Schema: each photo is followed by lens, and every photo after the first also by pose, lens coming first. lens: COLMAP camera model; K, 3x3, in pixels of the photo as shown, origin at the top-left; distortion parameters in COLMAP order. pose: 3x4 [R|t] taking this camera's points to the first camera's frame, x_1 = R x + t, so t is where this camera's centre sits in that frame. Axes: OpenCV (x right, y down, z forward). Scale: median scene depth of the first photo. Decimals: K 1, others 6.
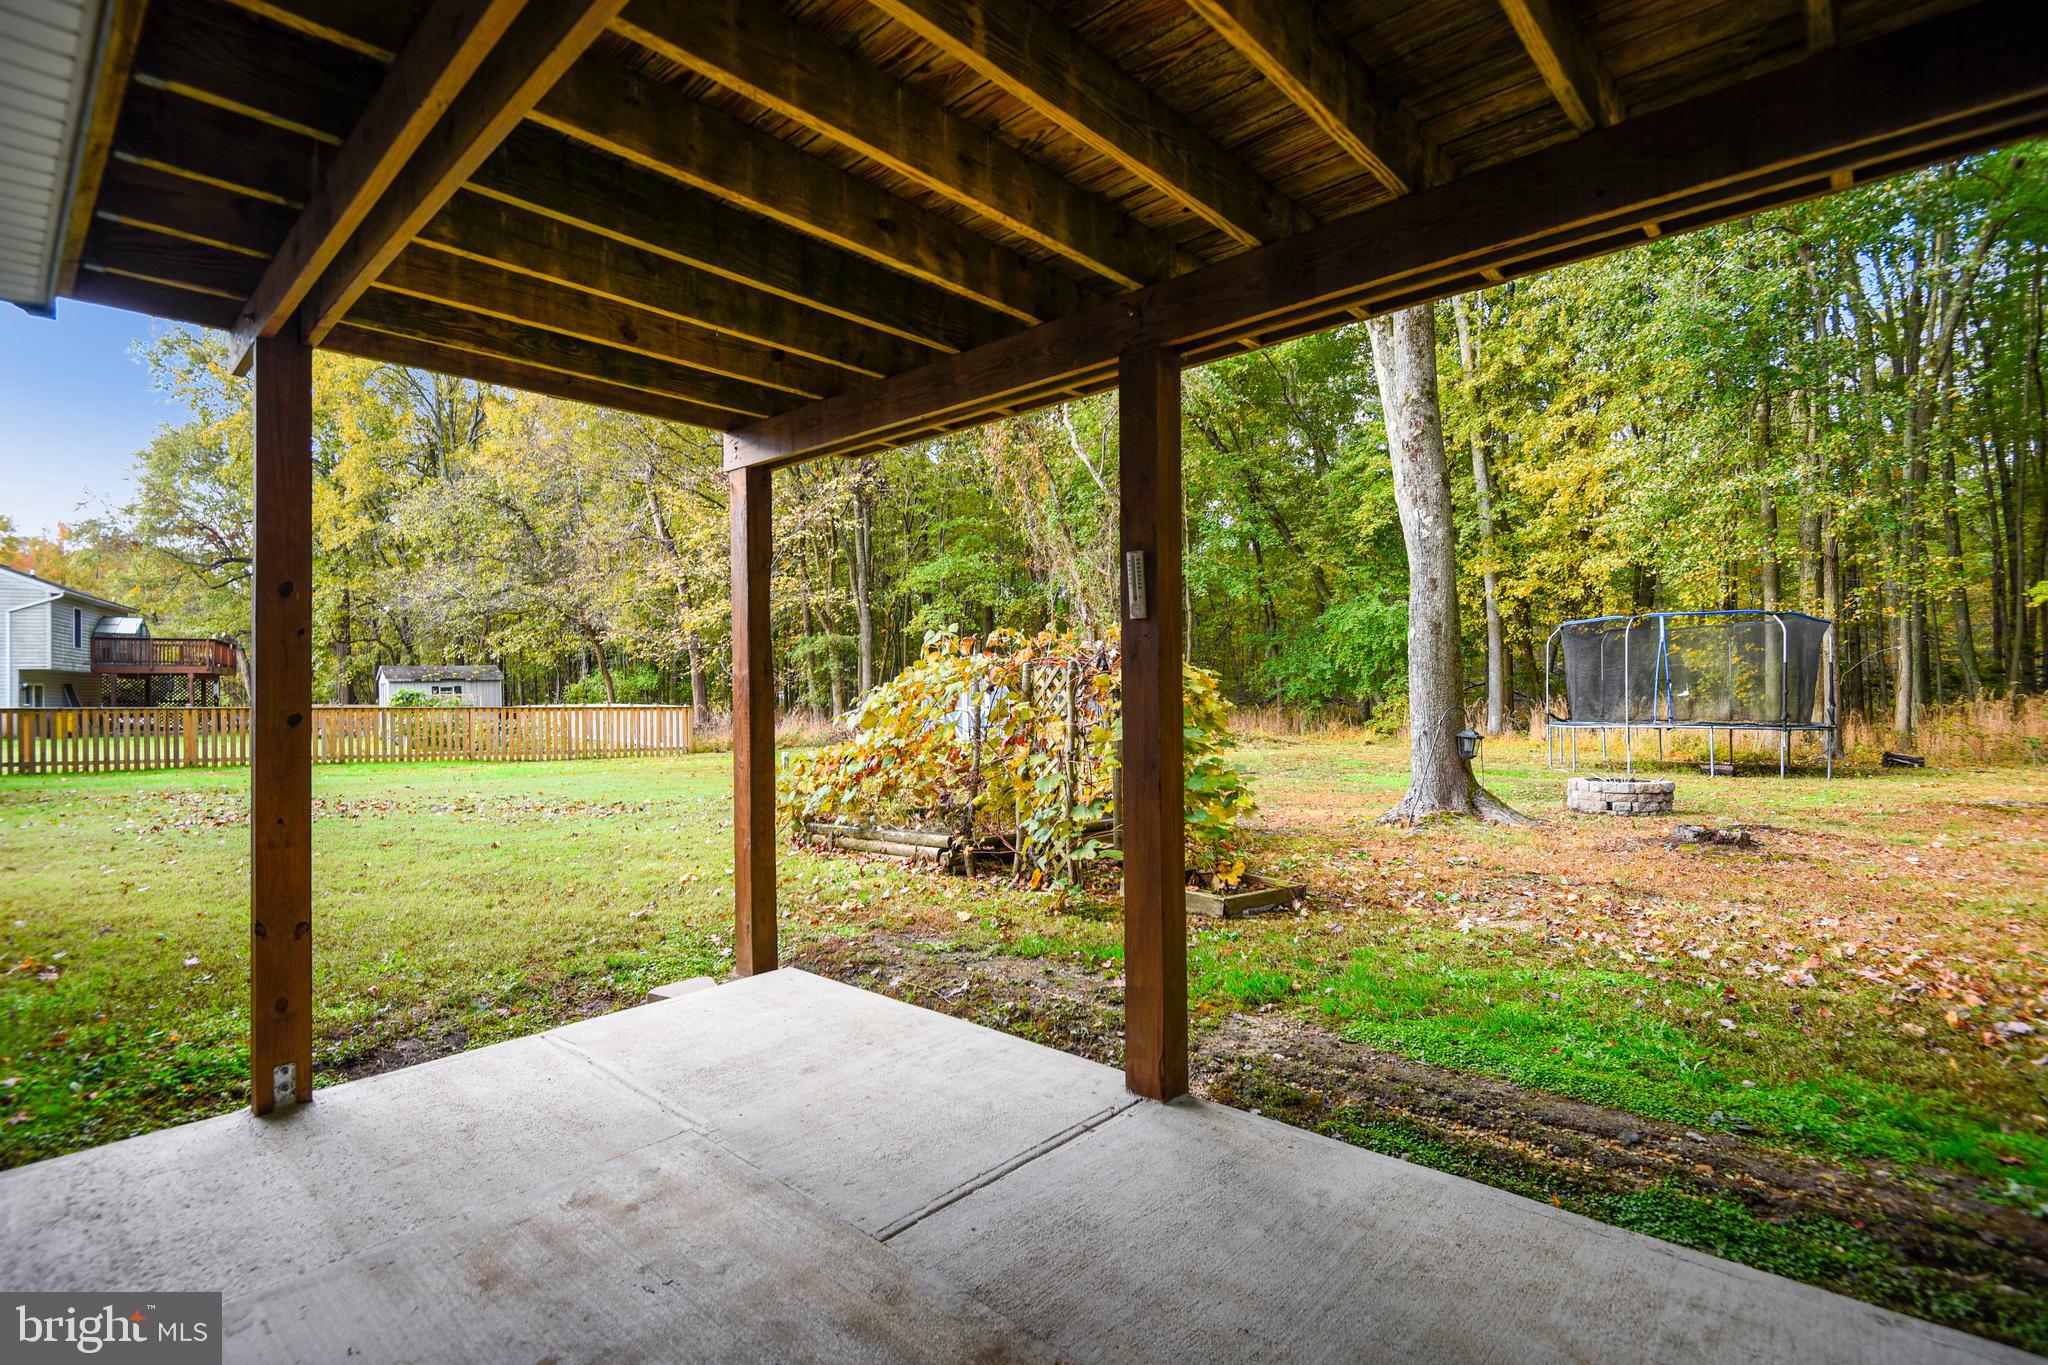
lens RADIAL K [[958.3, 0, 1025.3], [0, 958.3, 713.7], [0, 0, 1]] dist [0.000926, -0.000256]
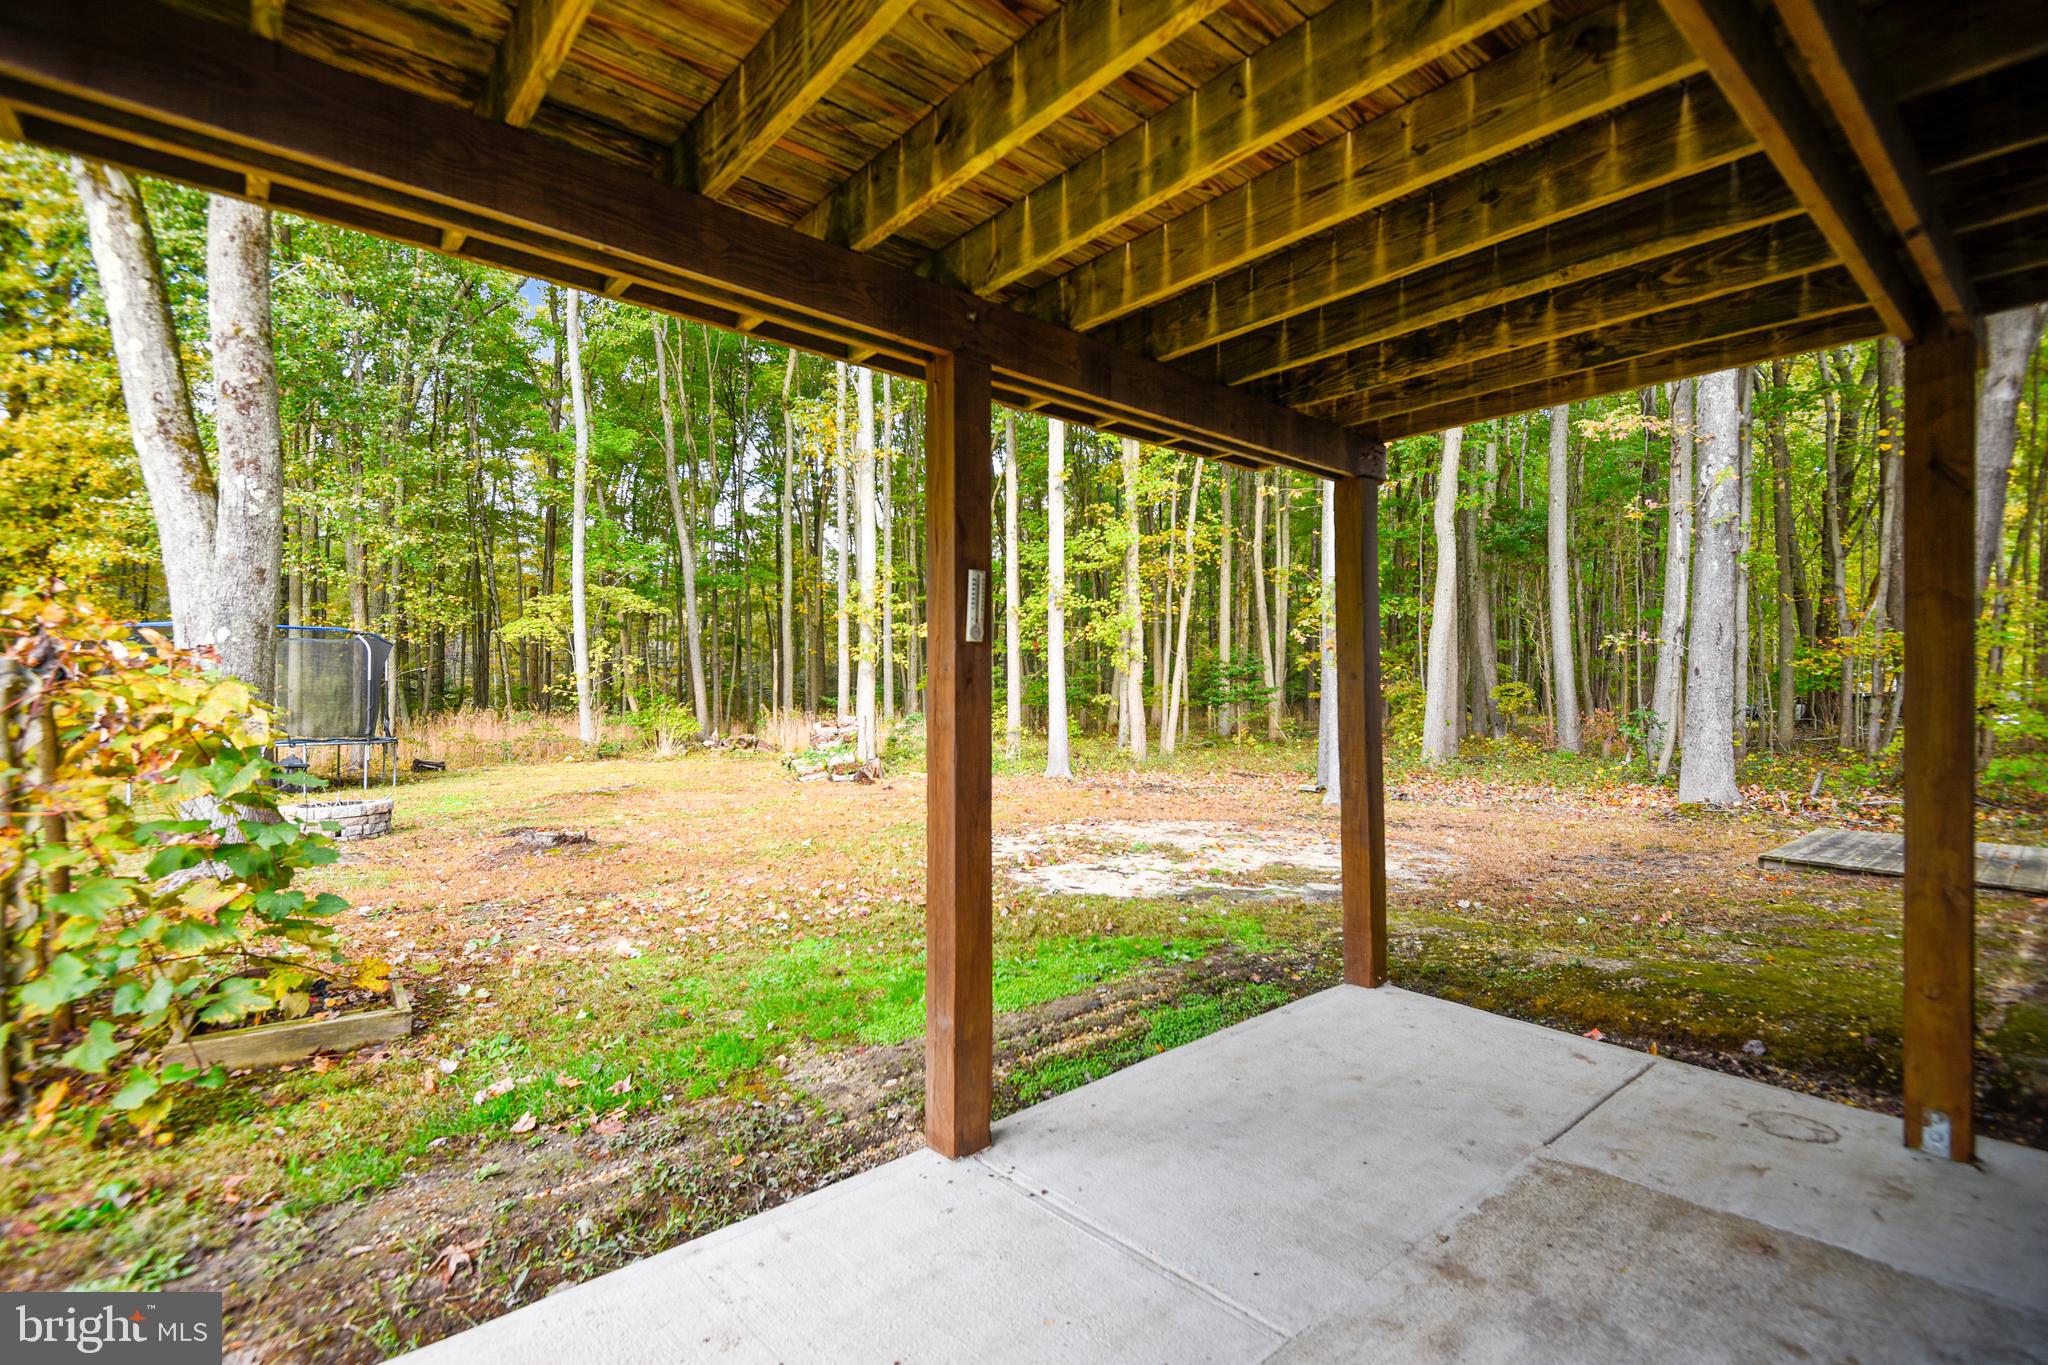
lens RADIAL K [[927.9, 0, 1029.4], [0, 927.9, 702.4], [0, 0, 1]] dist [0.001054, -0.000512]
pose [[0.112652, 0.001927, 0.993633, -0.603364], [0.023972, 0.999702, -0.004657, -0.027120], [-0.993345, 0.024344, 0.112573, 0.653247]]
